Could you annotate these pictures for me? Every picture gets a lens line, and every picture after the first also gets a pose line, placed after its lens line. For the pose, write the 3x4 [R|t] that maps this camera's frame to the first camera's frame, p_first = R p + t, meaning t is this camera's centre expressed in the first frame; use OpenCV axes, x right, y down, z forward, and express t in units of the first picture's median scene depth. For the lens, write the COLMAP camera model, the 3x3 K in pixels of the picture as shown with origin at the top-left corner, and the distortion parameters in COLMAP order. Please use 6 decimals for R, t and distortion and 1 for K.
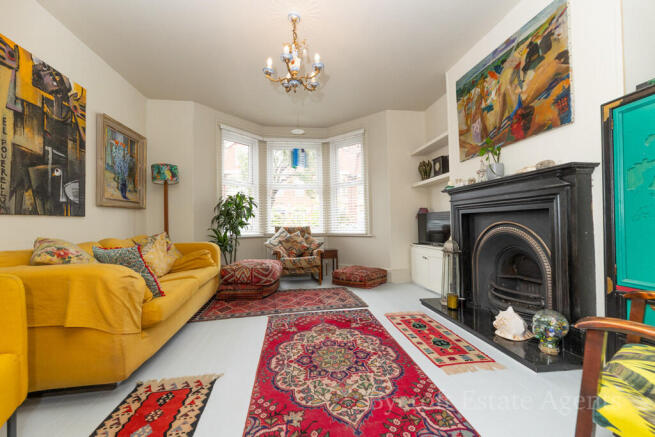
lens RADIAL K [[261.8, 0, 327.9], [0, 261.8, 218.4], [0, 0, 1]] dist [-0.003100, -0.000126]
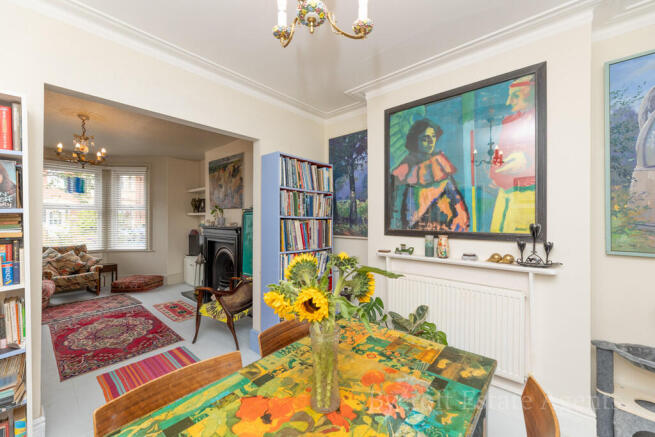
lens RADIAL K [[261.8, 0, 331.3], [0, 261.8, 217.1], [0, 0, 1]] dist [-0.003100, -0.000126]
pose [[0.753218, 0.020877, 0.657439, -0.022107], [-0.027943, 0.999609, 0.000270, -0.173746], [-0.657177, -0.018574, 0.753508, -0.770112]]
